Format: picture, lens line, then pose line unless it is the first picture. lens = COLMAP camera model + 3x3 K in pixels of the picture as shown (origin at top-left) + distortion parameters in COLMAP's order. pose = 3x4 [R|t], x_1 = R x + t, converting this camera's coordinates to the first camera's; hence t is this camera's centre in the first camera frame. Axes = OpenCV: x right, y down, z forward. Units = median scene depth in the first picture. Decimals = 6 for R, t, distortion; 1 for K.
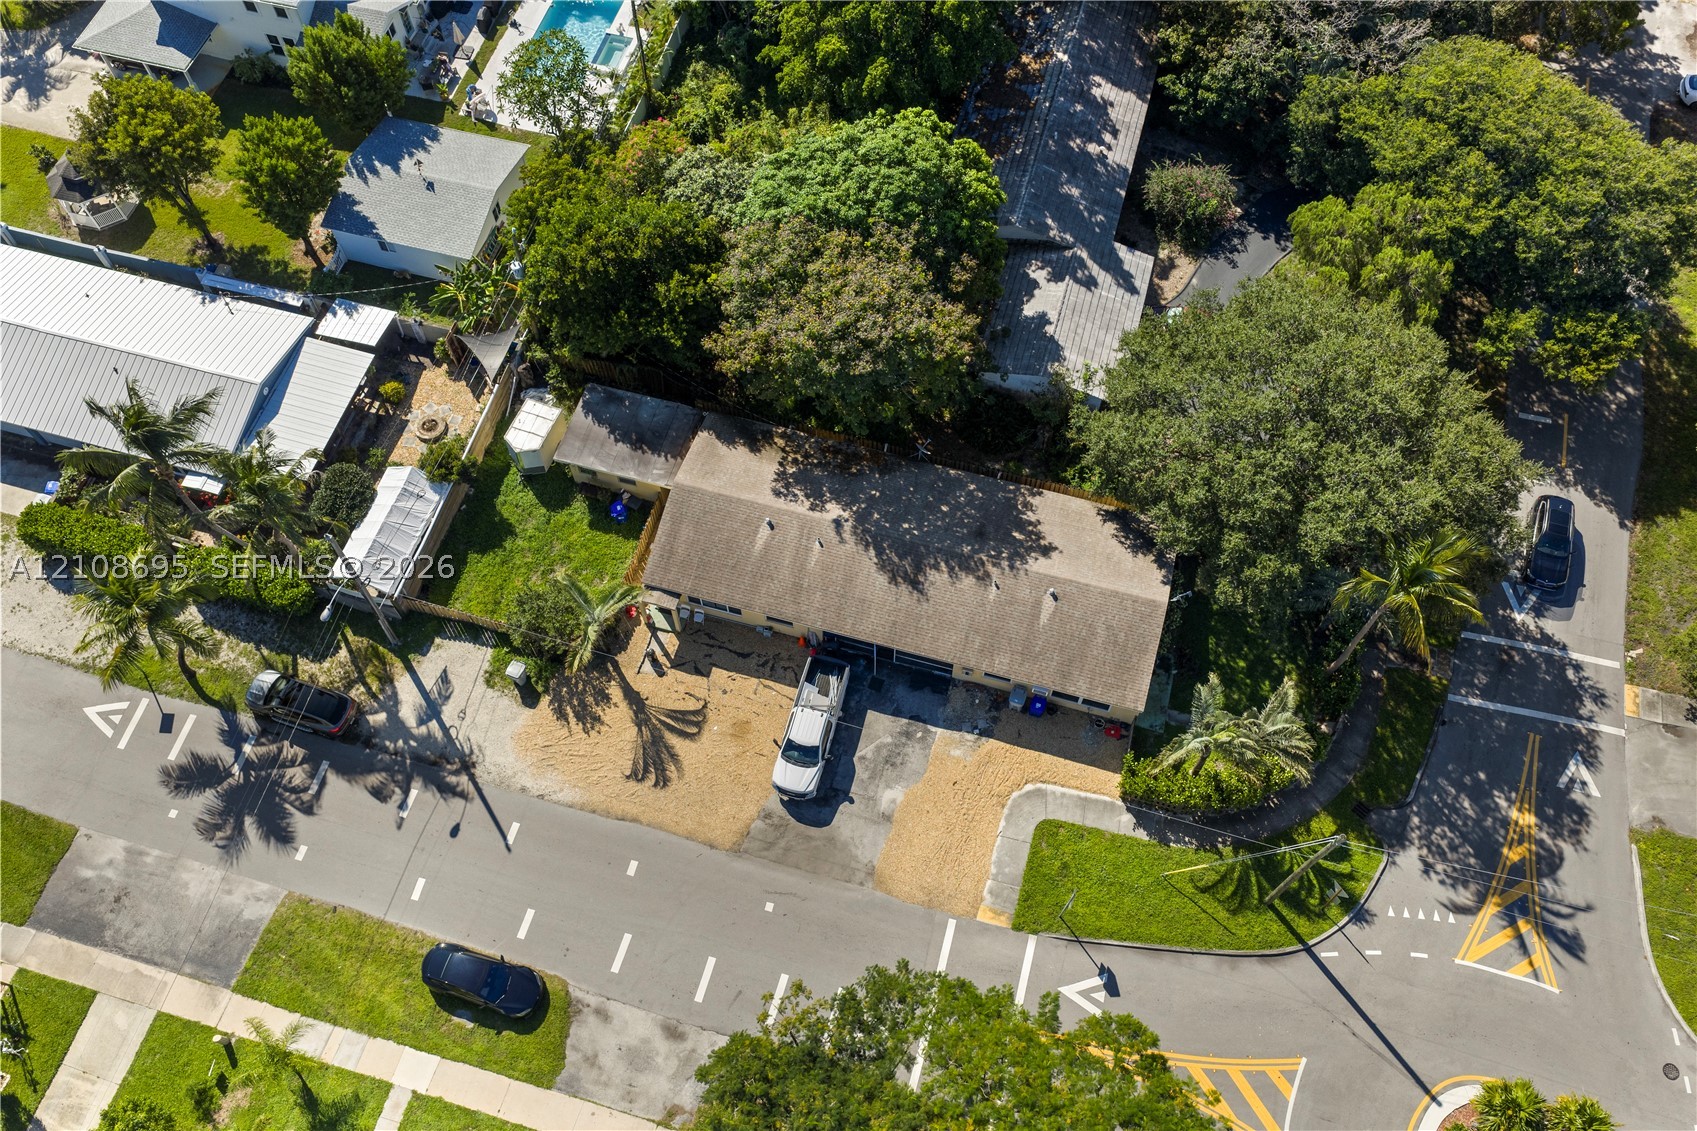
lens RADIAL K [[1361.0, 0, 856.6], [0, 1361.0, 565.8], [0, 0, 1]] dist [-0.005811, -0.010875]
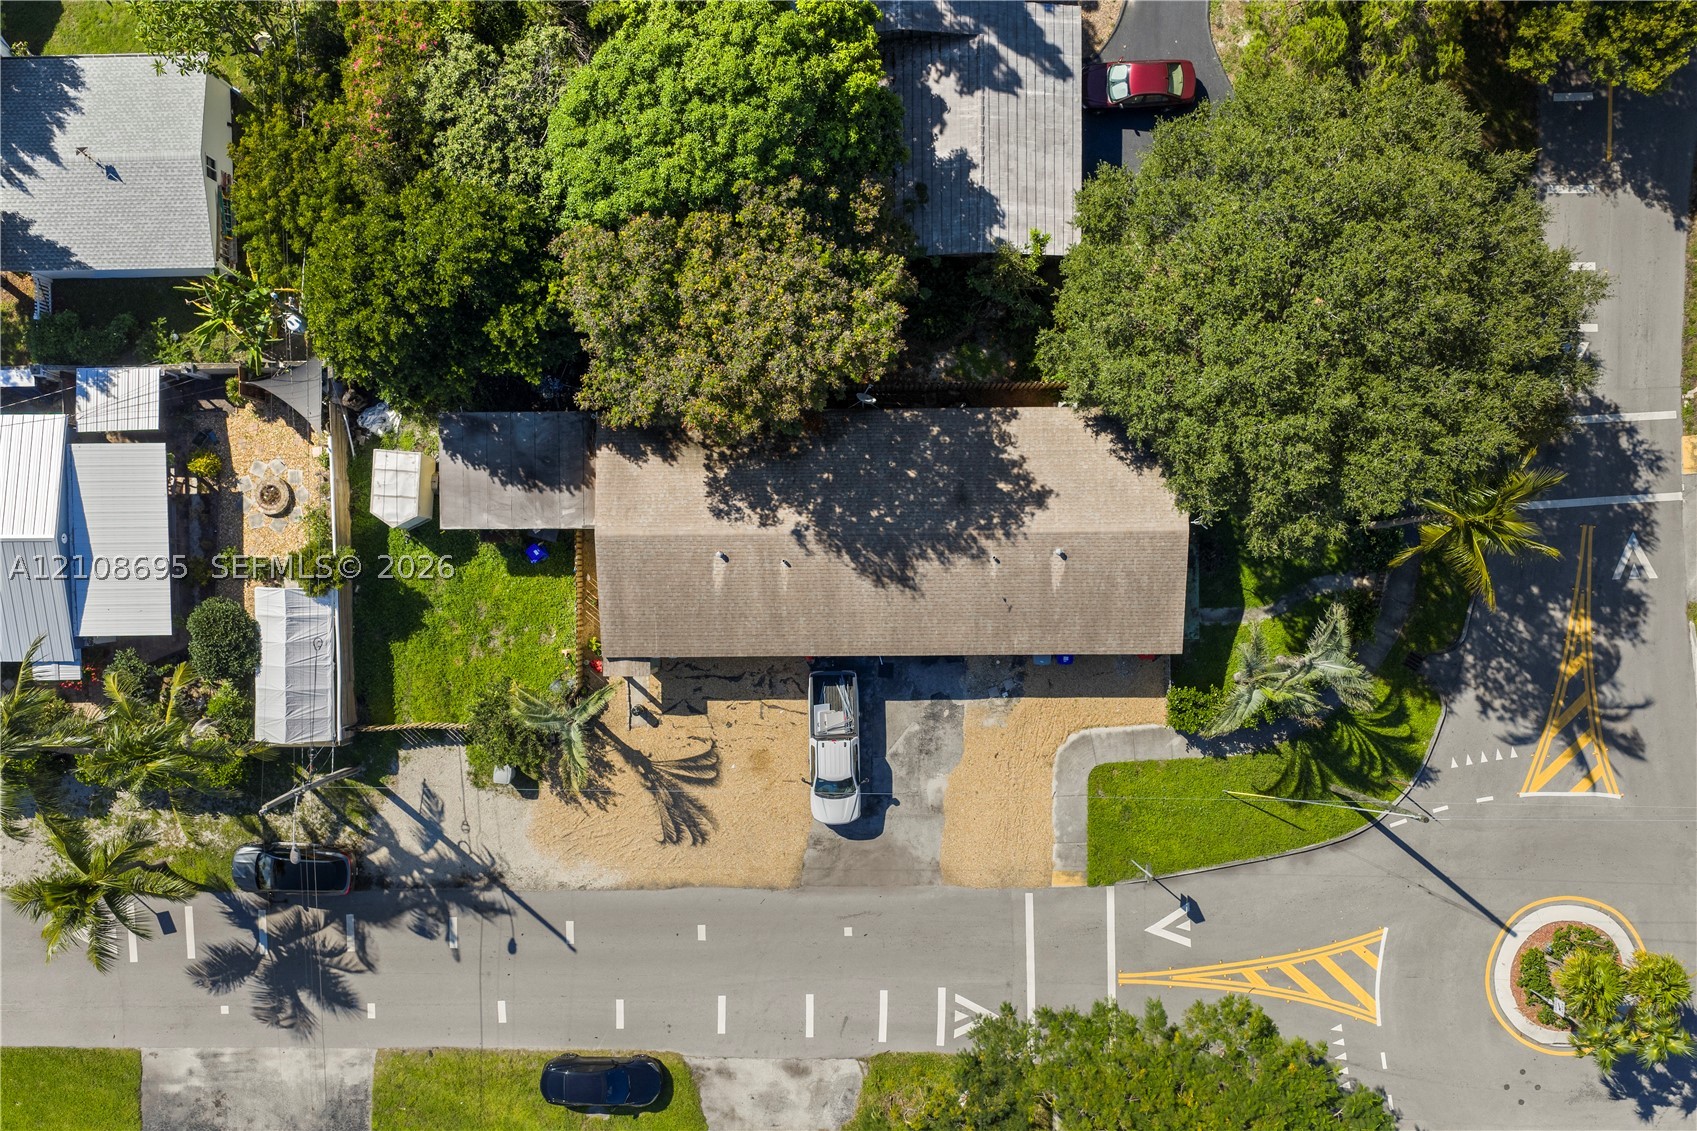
lens RADIAL K [[1403.0, 0, 848.5], [0, 1403.0, 565.5], [0, 0, 1]] dist [-0.005151, -0.005270]
pose [[0.960169, -0.279054, -0.014267, 0.023779], [0.248436, 0.829220, 0.500674, -0.454520], [-0.127884, -0.484276, 0.865519, 0.228625]]
